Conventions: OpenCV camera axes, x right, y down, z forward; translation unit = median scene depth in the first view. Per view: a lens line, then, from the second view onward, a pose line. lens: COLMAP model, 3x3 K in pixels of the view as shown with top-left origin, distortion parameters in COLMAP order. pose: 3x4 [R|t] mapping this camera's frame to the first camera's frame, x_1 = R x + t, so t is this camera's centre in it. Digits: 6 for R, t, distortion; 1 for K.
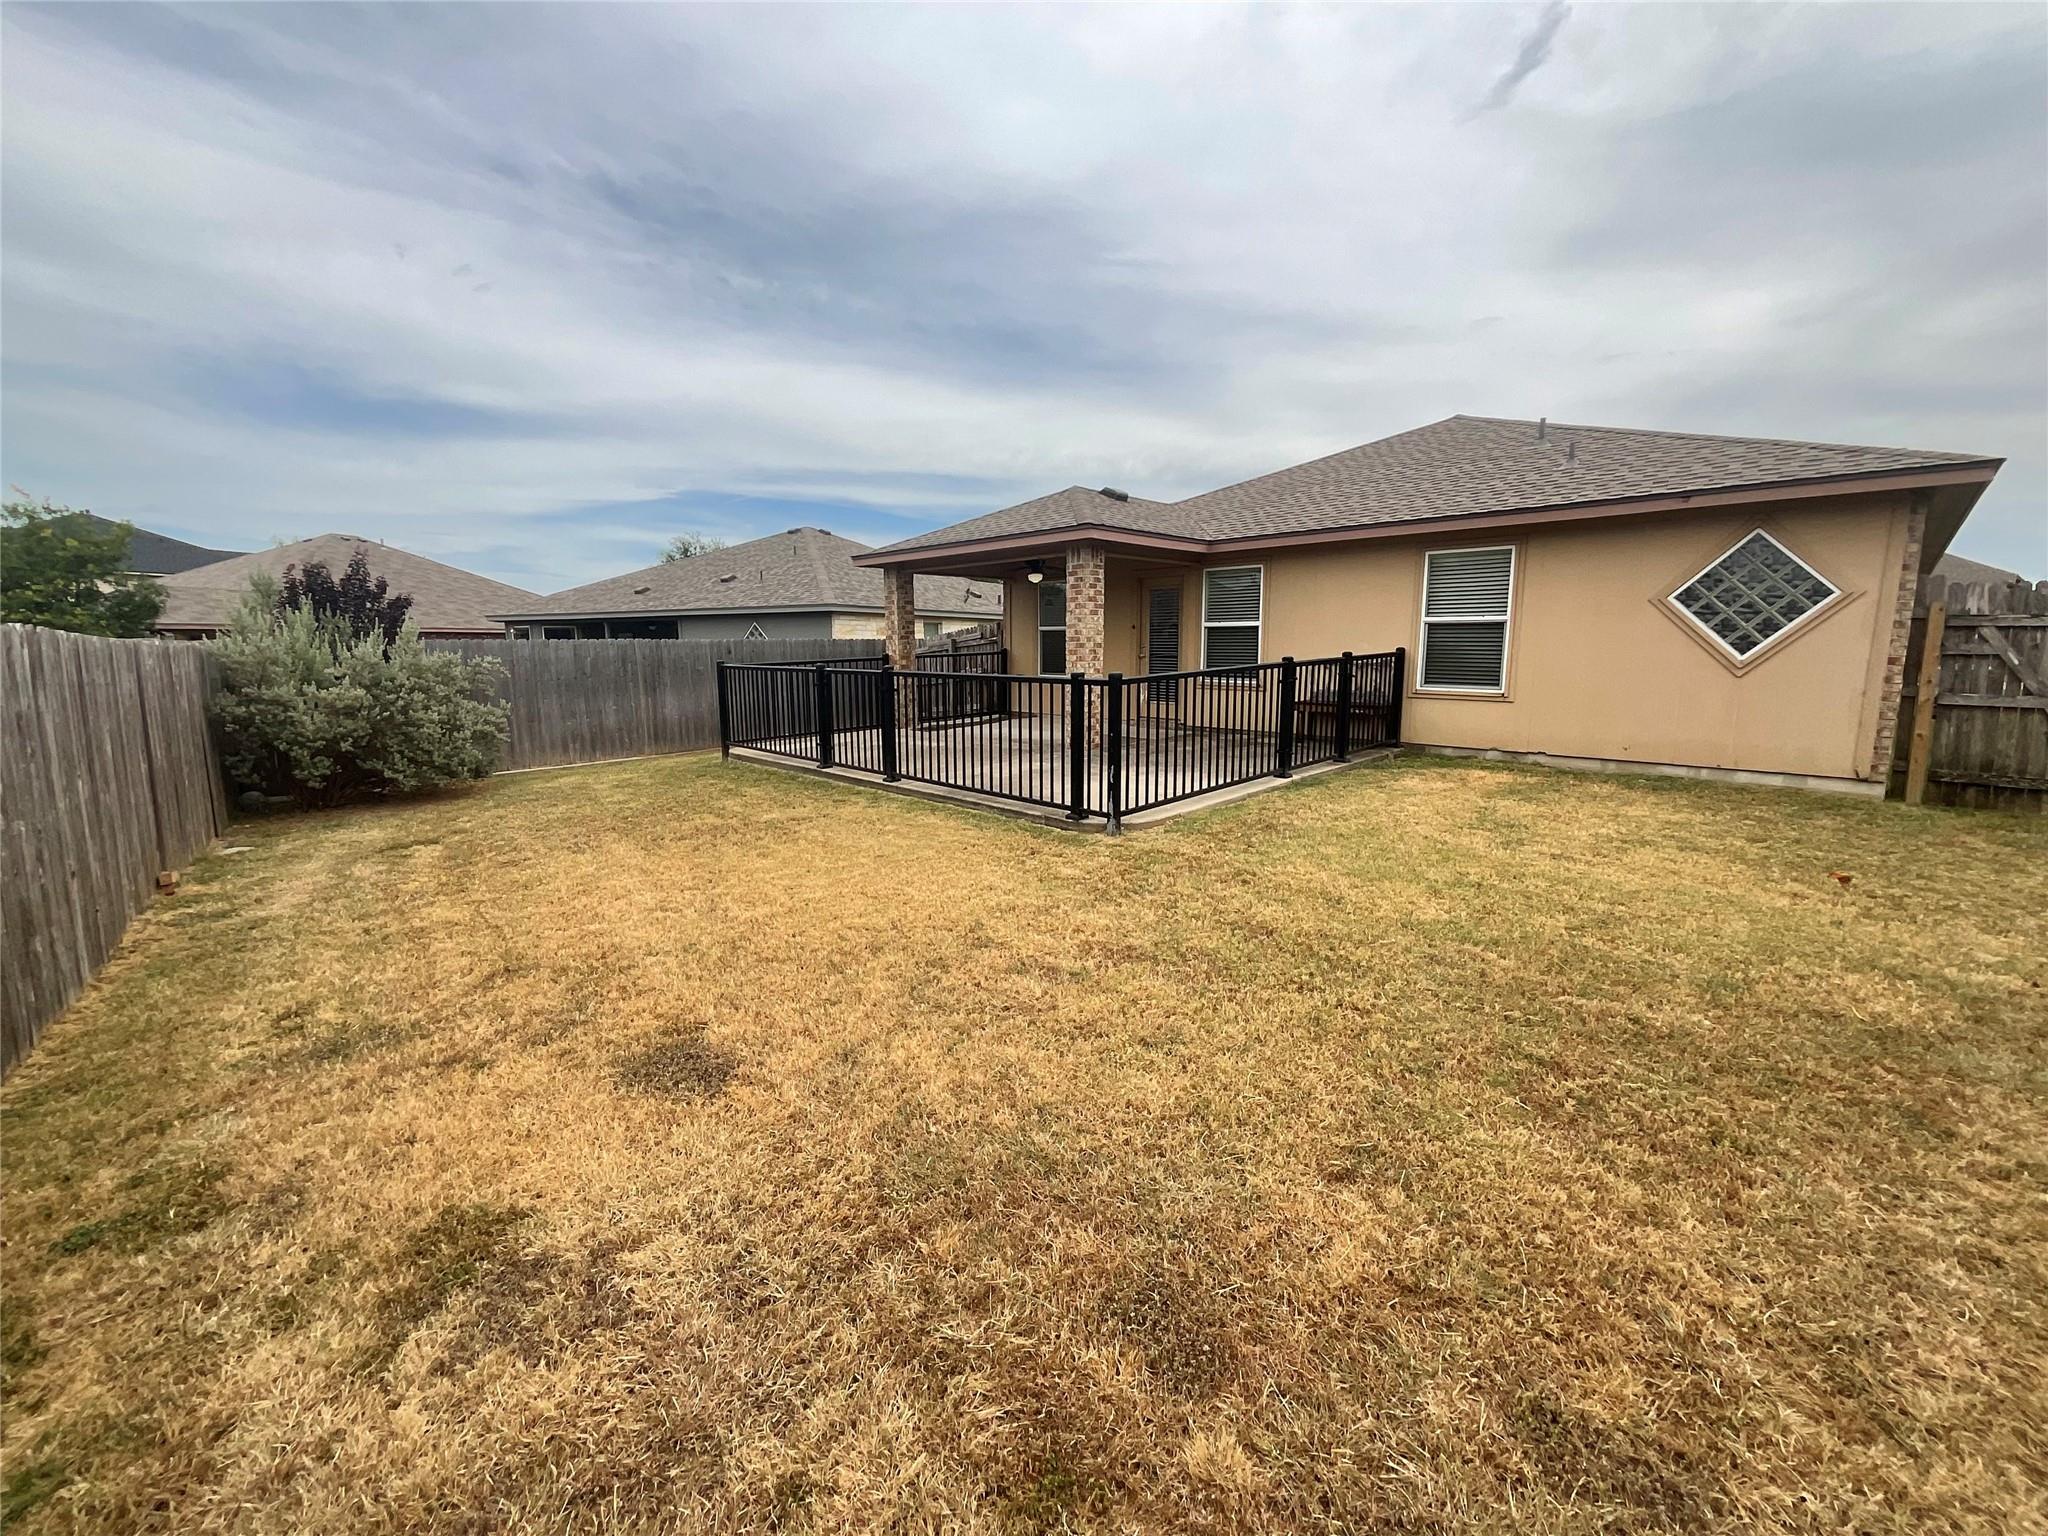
lens RADIAL K [[827.0, 0, 1025.0], [0, 827.0, 772.7], [0, 0, 1]] dist [0.002793, 0.000346]
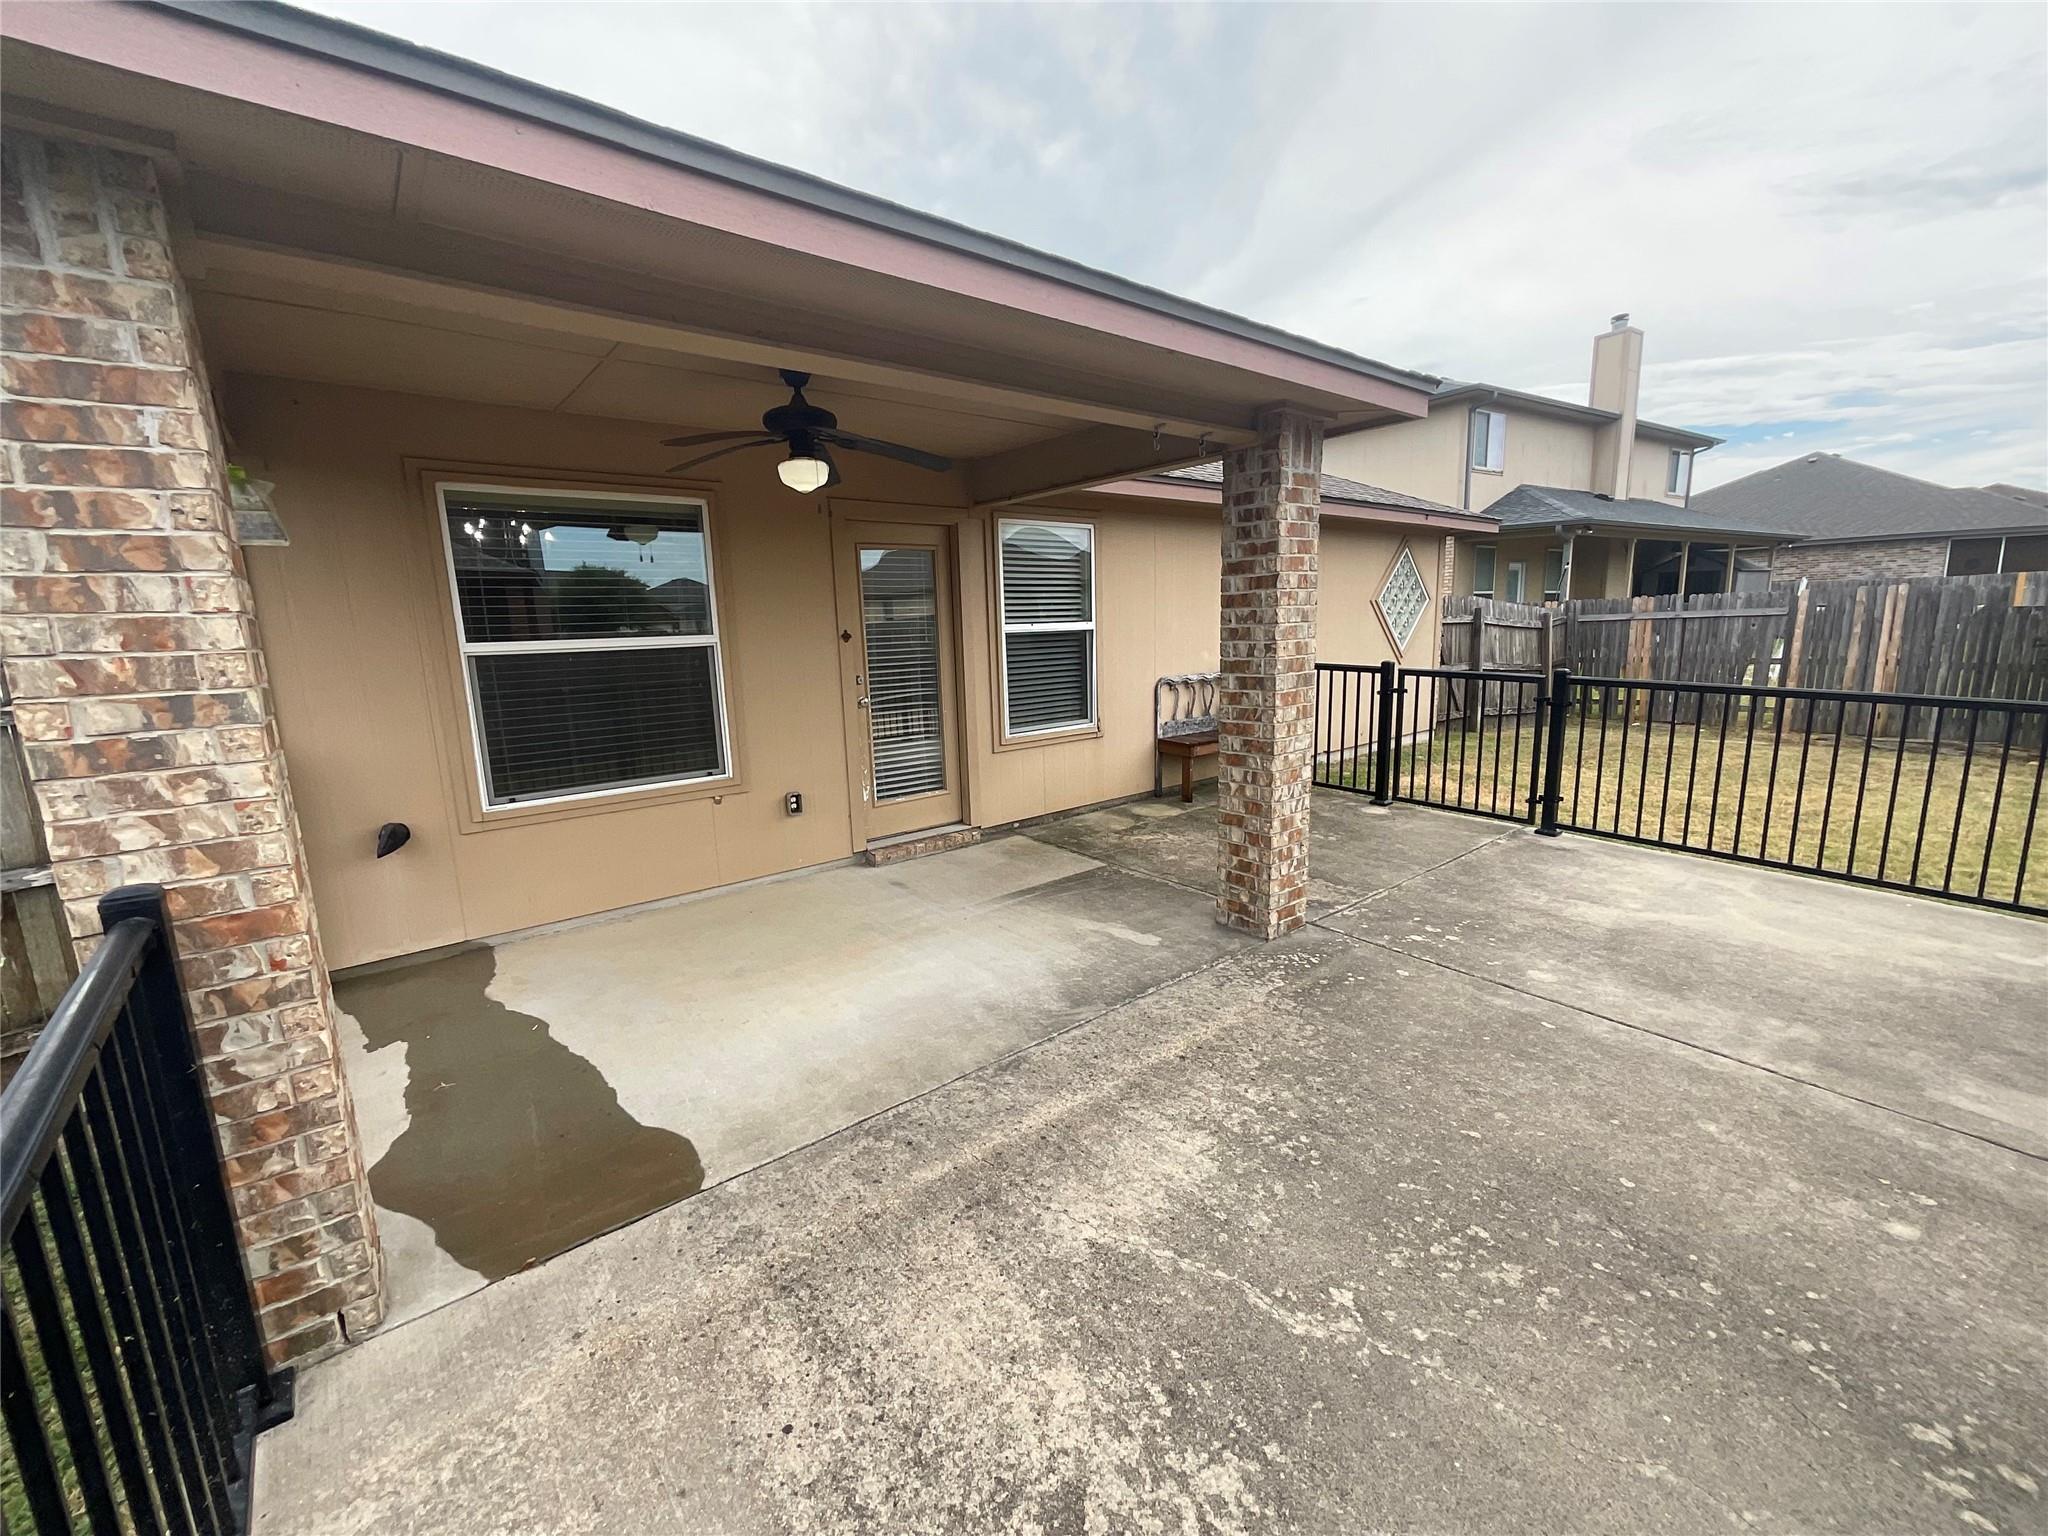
lens RADIAL K [[828.7, 0, 1019.7], [0, 828.7, 768.0], [0, 0, 1]] dist [0.000421, 0.000036]
pose [[0.090088, -0.173935, 0.980628, -0.346047], [0.181703, 0.970976, 0.155530, -0.196987], [-0.979218, 0.164171, 0.119078, 1.077665]]
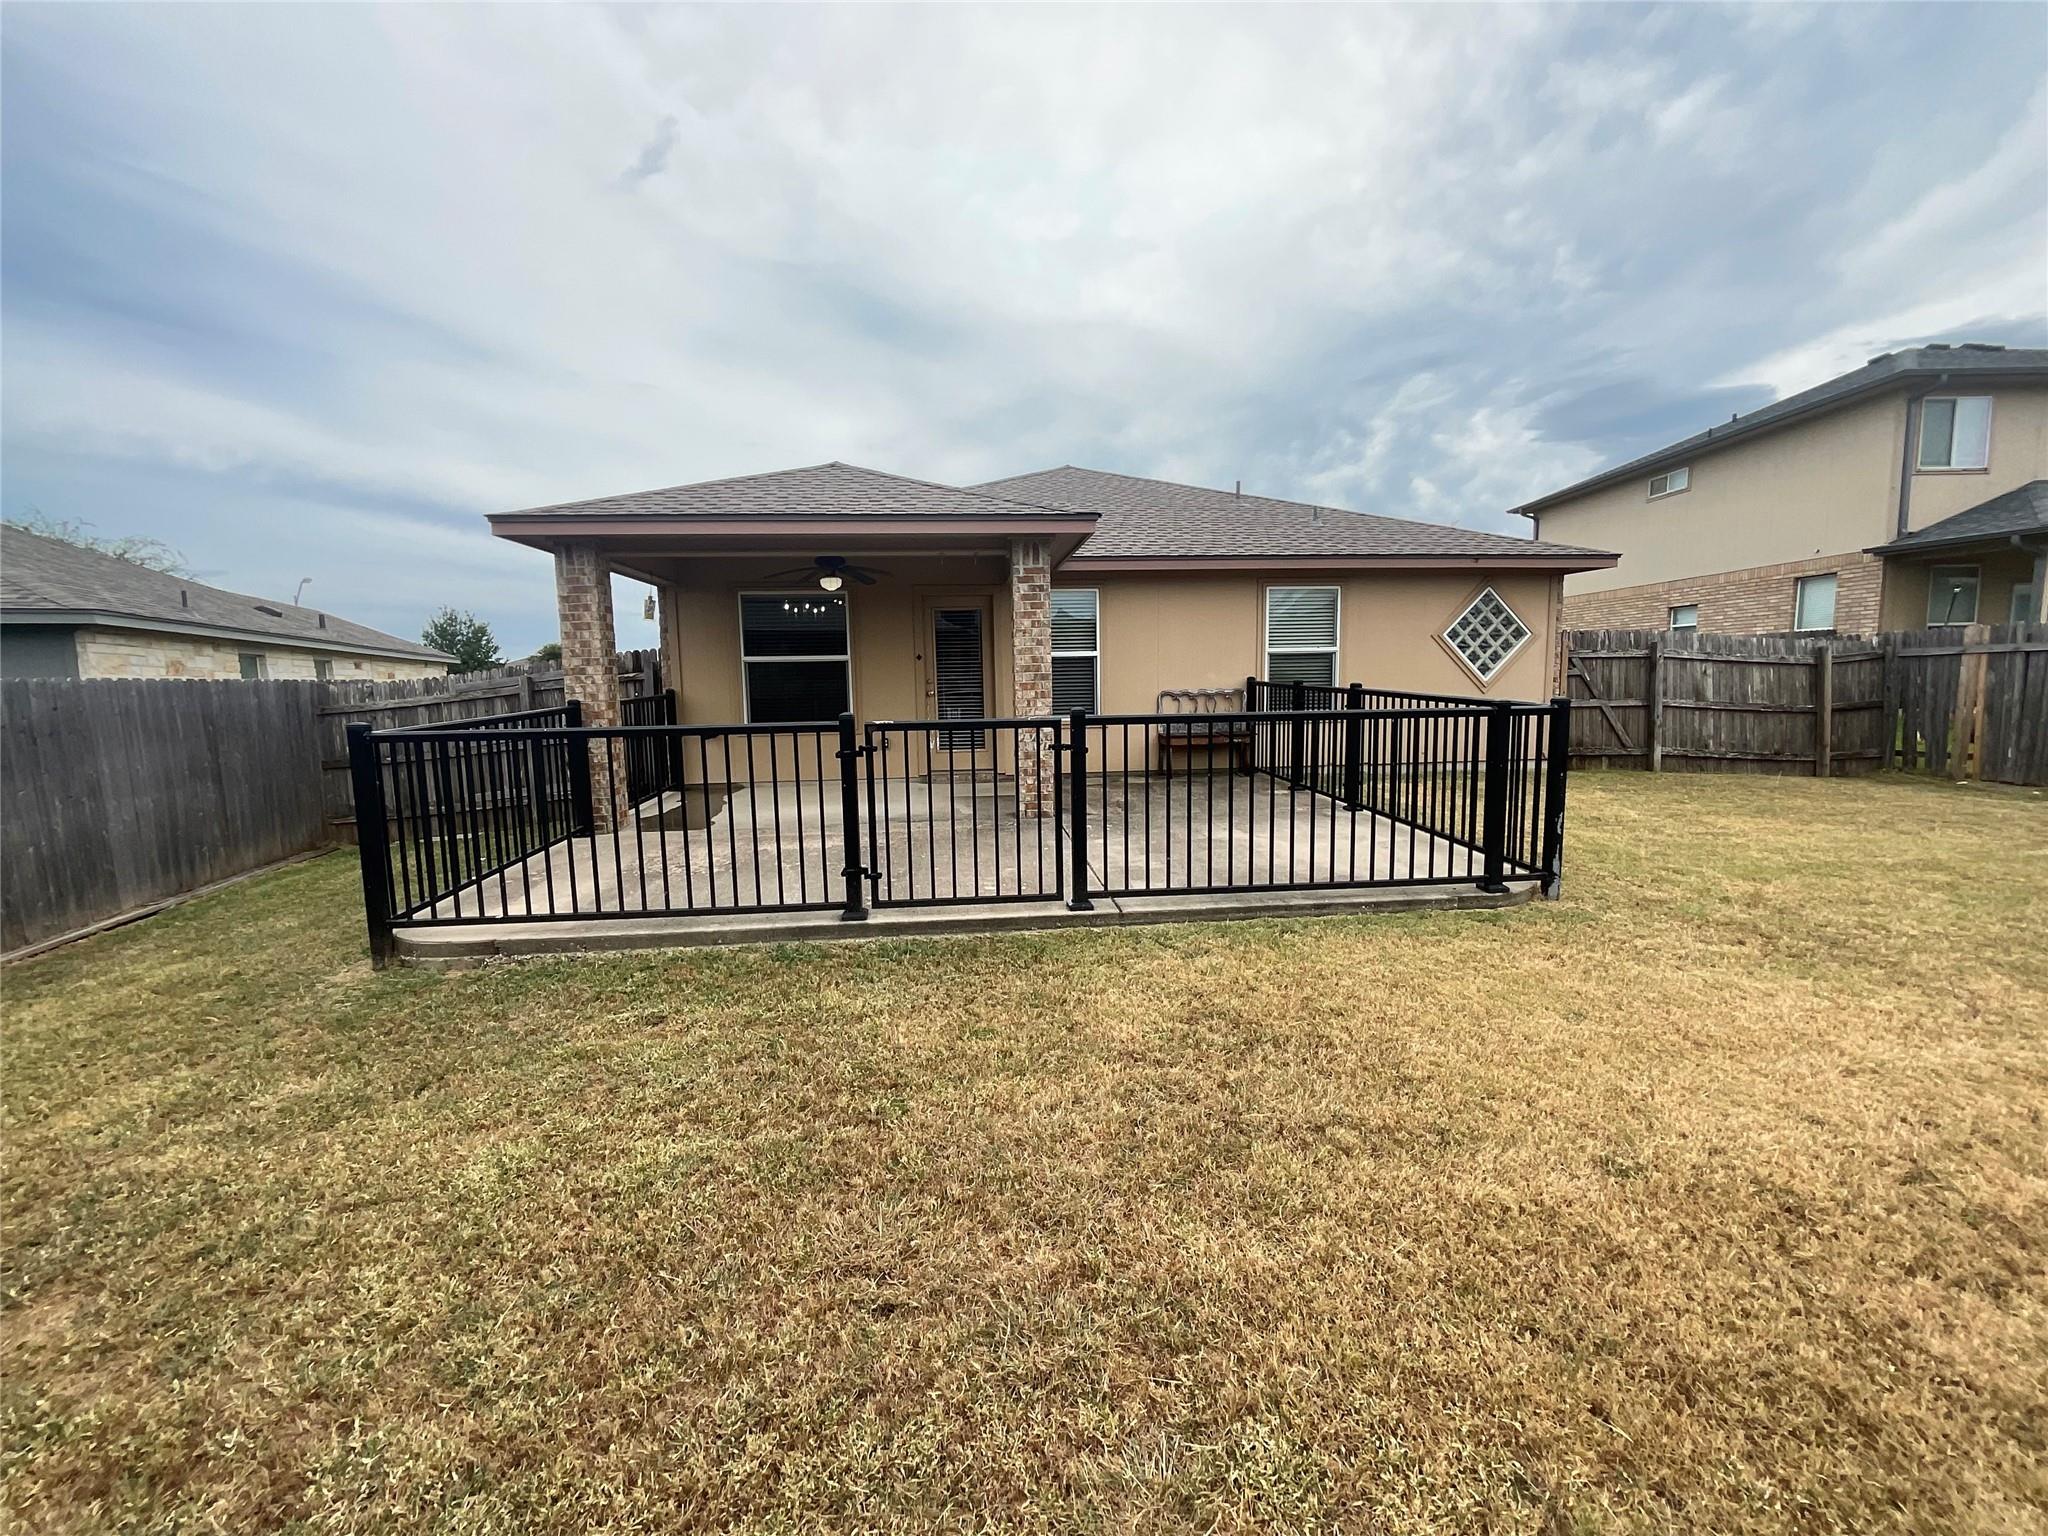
lens RADIAL K [[828.7, 0, 1019.7], [0, 828.7, 768.0], [0, 0, 1]] dist [0.000421, 0.000036]
pose [[0.635221, -0.090462, 0.767014, -0.514134], [0.134965, 0.990837, 0.005085, -0.077802], [-0.760446, 0.100290, 0.641610, 0.537593]]
